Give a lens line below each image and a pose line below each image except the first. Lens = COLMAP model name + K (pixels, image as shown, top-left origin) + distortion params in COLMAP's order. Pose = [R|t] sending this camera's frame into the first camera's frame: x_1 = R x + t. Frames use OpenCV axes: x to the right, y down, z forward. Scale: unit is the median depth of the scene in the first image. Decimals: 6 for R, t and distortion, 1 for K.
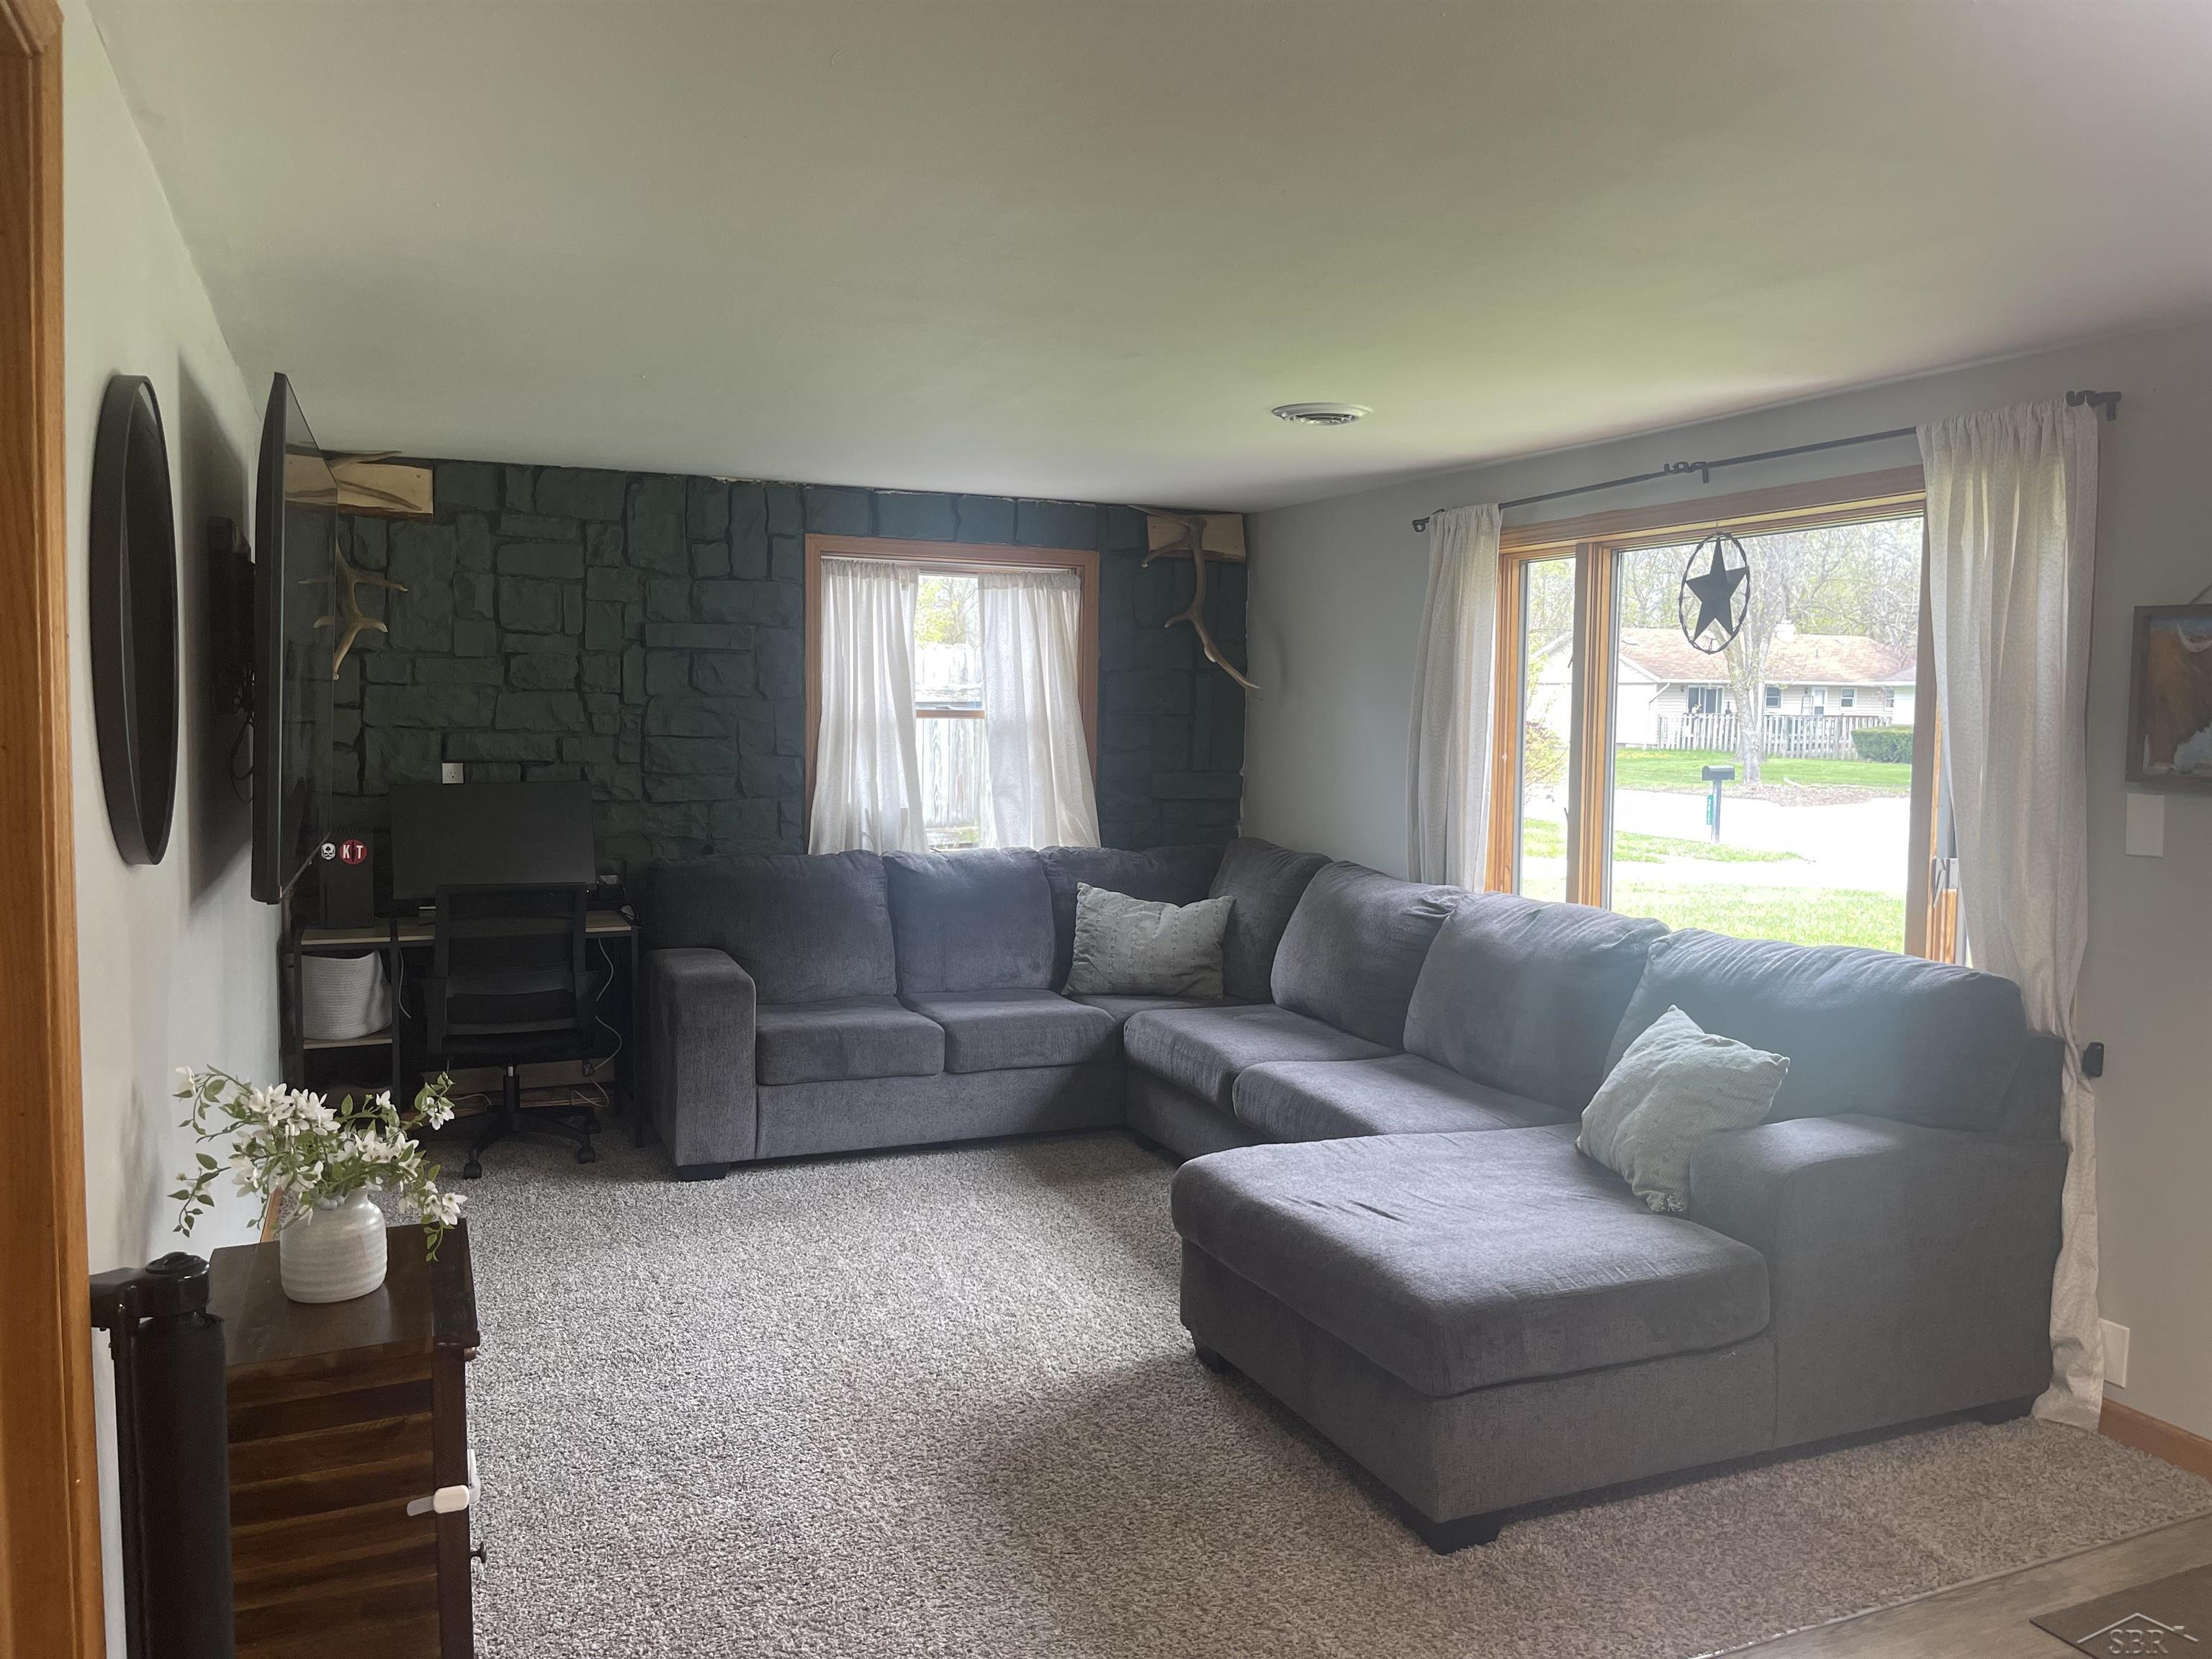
lens RADIAL K [[1657.8, 0, 1103.7], [0, 1657.8, 825.0], [0, 0, 1]] dist [0.057037, -0.010094]
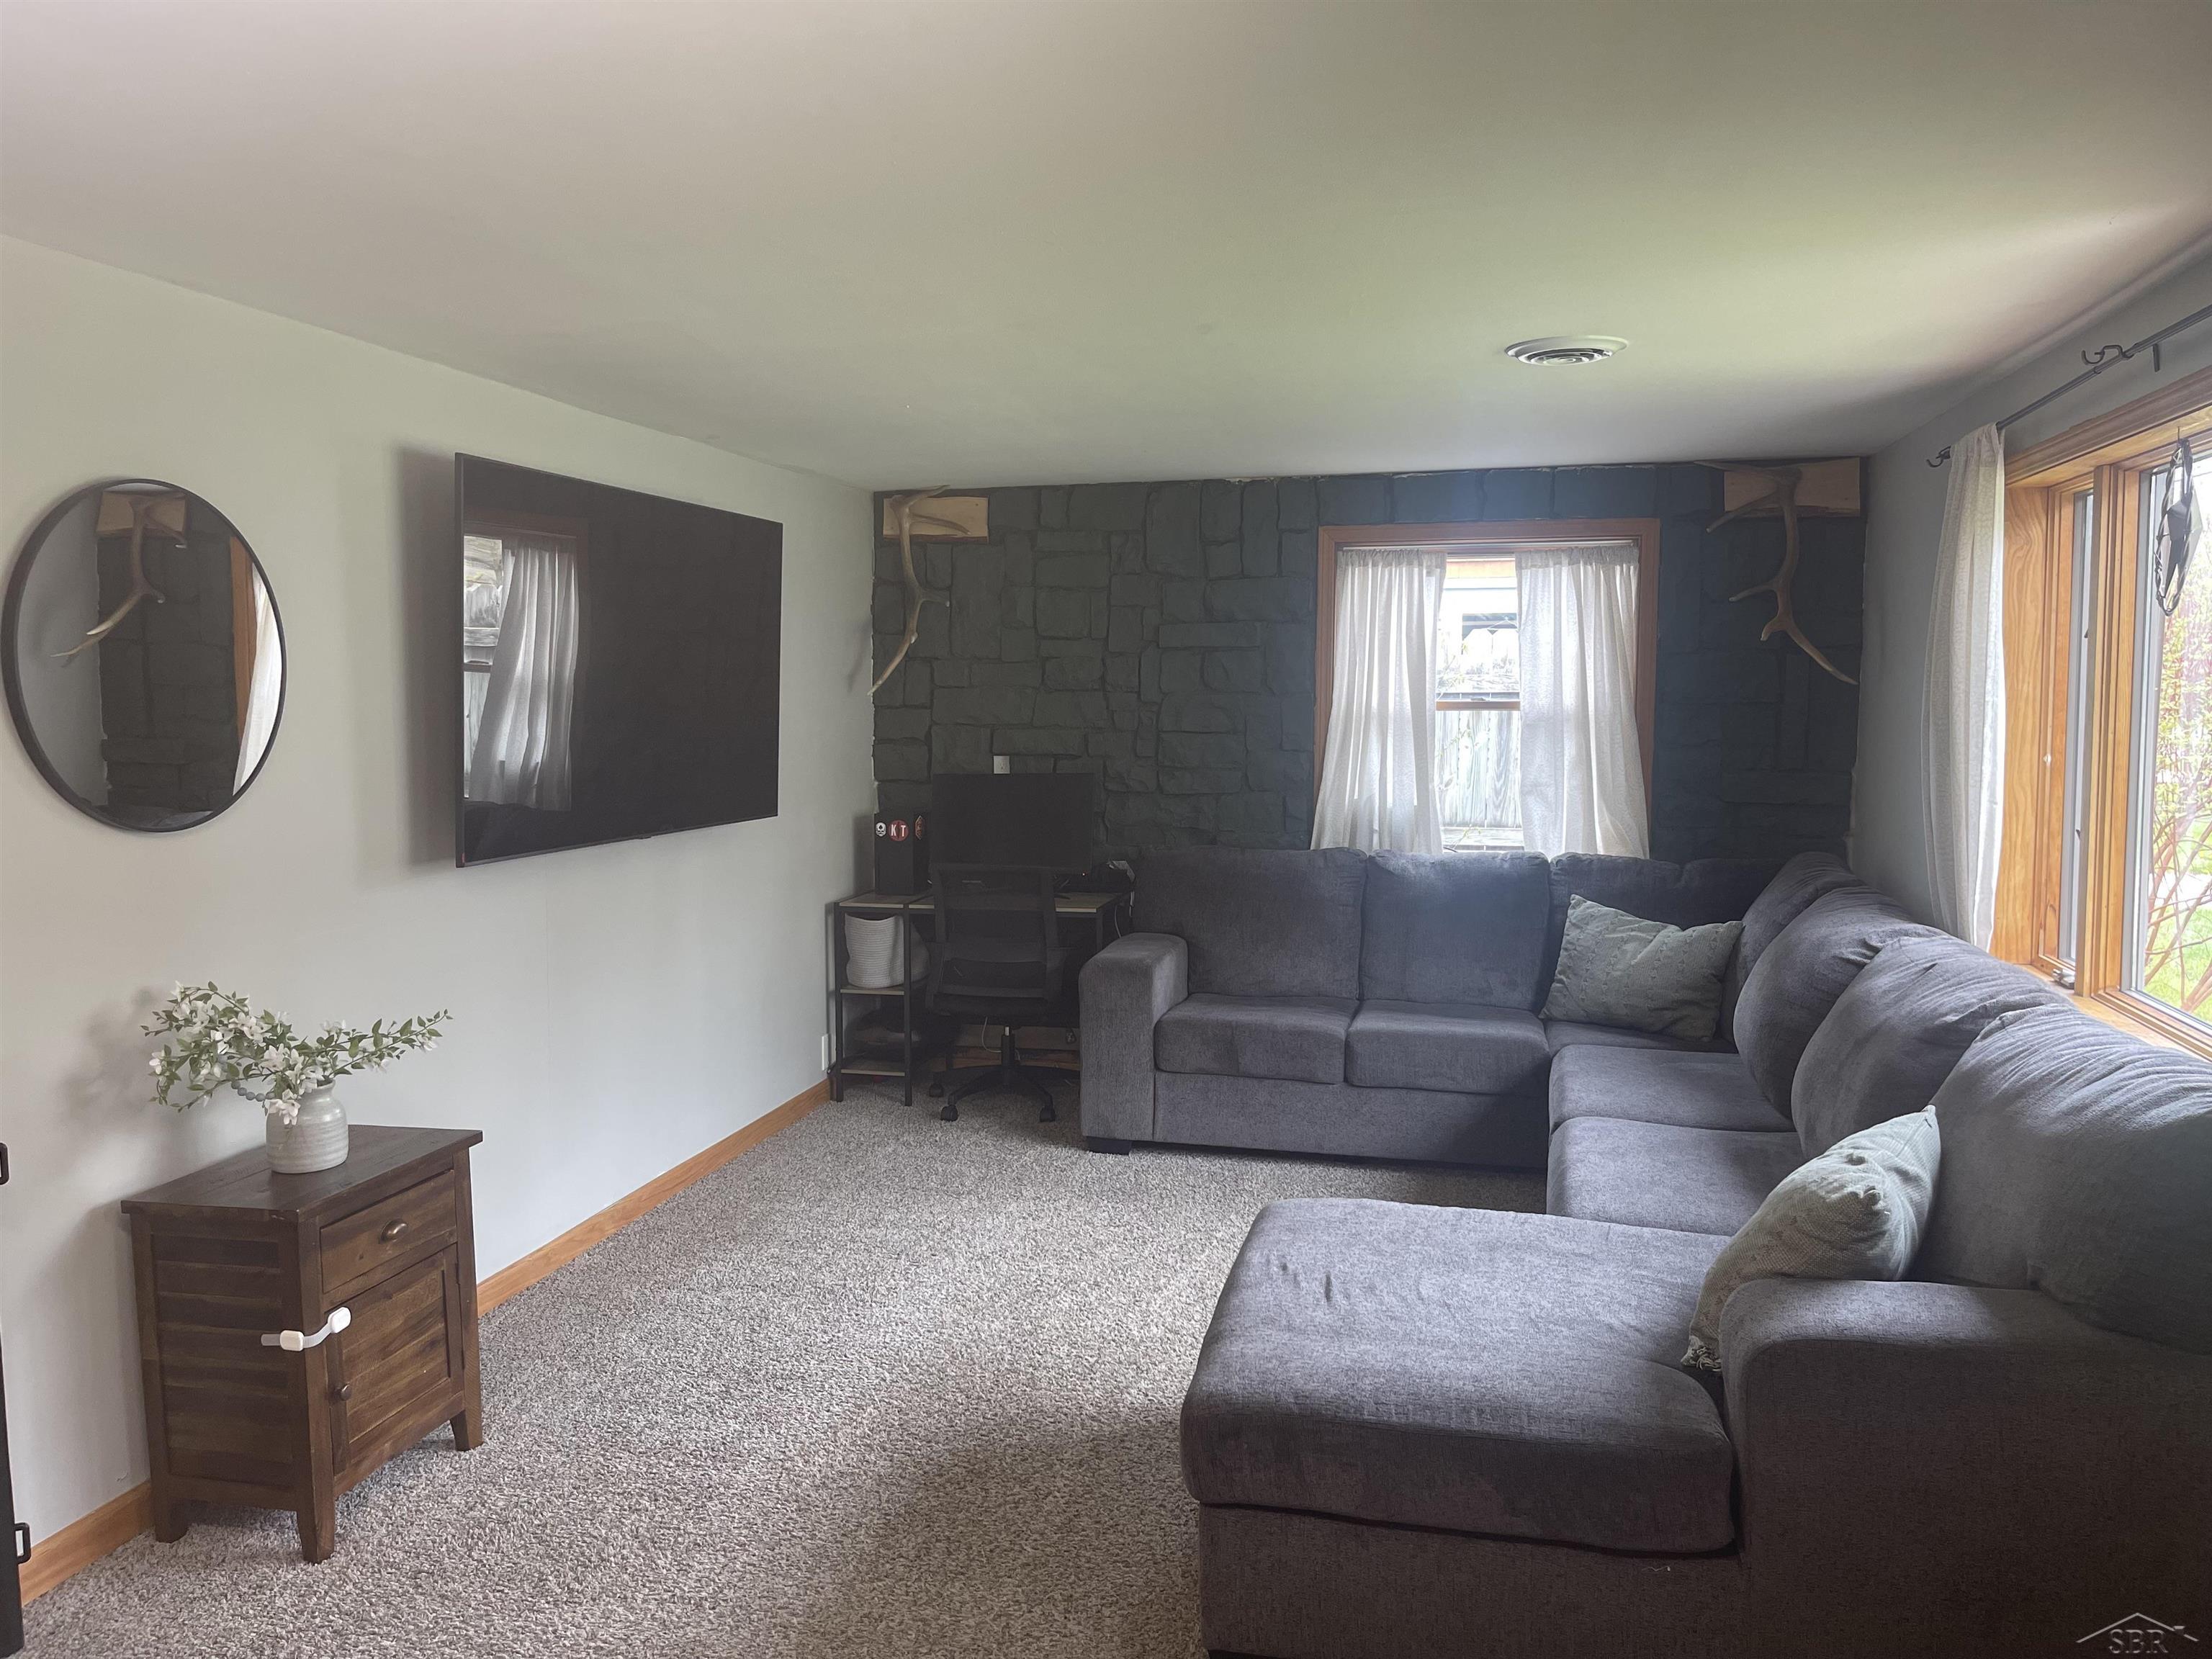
lens RADIAL K [[1657.8, 0, 1106.3], [0, 1657.8, 822.5], [0, 0, 1]] dist [0.057037, -0.010094]
pose [[0.799526, 0.032696, -0.599741, 0.336290], [-0.029985, 0.999445, 0.014513, -0.009958], [0.599882, 0.006379, 0.800063, 0.139836]]
